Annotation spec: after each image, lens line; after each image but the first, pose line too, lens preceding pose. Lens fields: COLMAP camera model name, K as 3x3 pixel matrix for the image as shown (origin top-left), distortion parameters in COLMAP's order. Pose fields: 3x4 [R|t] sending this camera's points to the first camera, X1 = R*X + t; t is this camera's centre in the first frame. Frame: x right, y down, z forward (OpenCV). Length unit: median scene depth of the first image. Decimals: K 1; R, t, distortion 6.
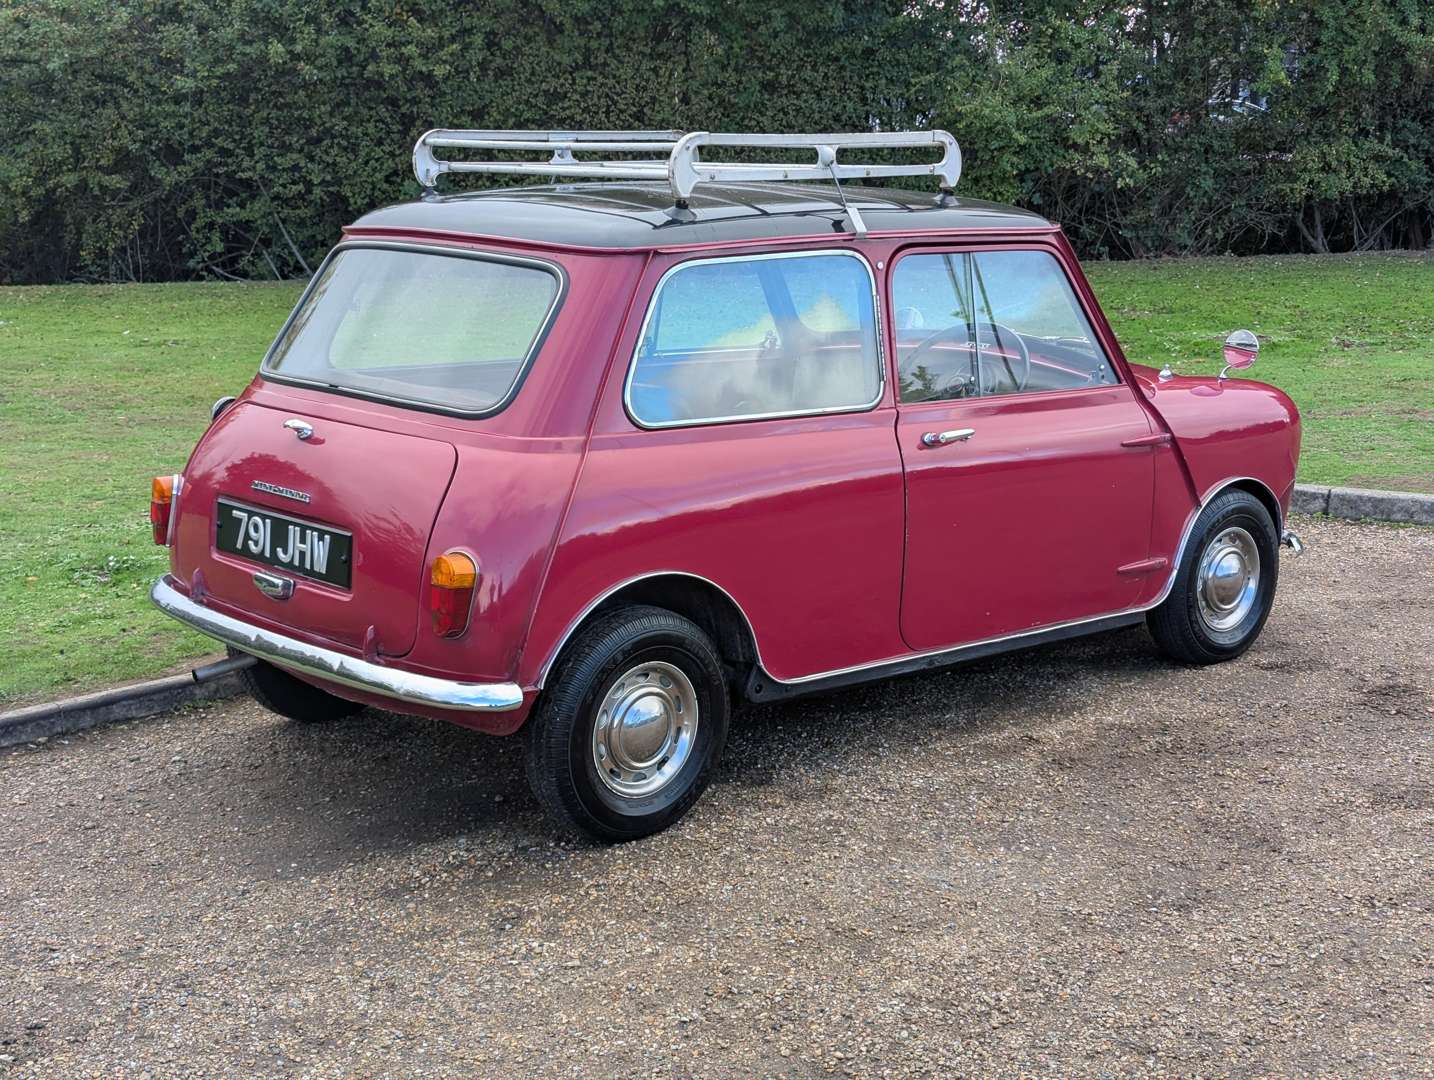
lens RADIAL K [[1891.5, 0, 601.2], [0, 1891.5, 505.3], [0, 0, 1]] dist [0.118169, -0.248679]
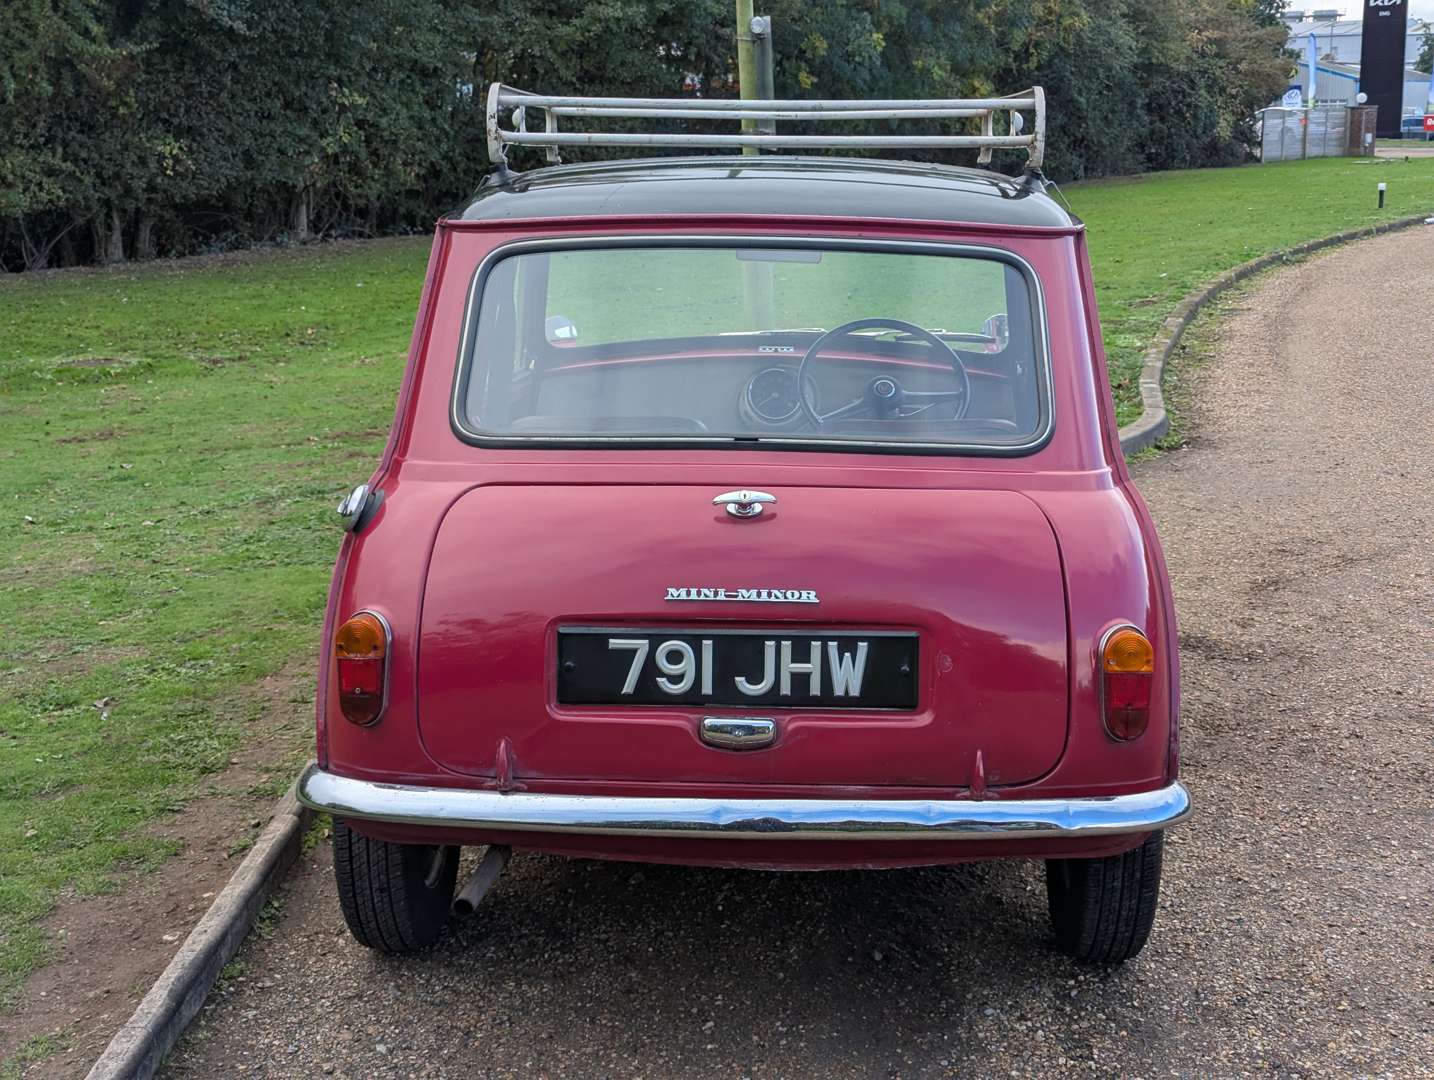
lens RADIAL K [[2032.4, 0, 646.7], [0, 2032.4, 542.9], [0, 0, 1]] dist [0.073064, -0.108156]
pose [[0.696216, -0.127685, 0.706385, -0.694947], [0.130527, 0.990166, 0.050332, -0.066316], [-0.705865, 0.057160, 0.706036, 0.484712]]
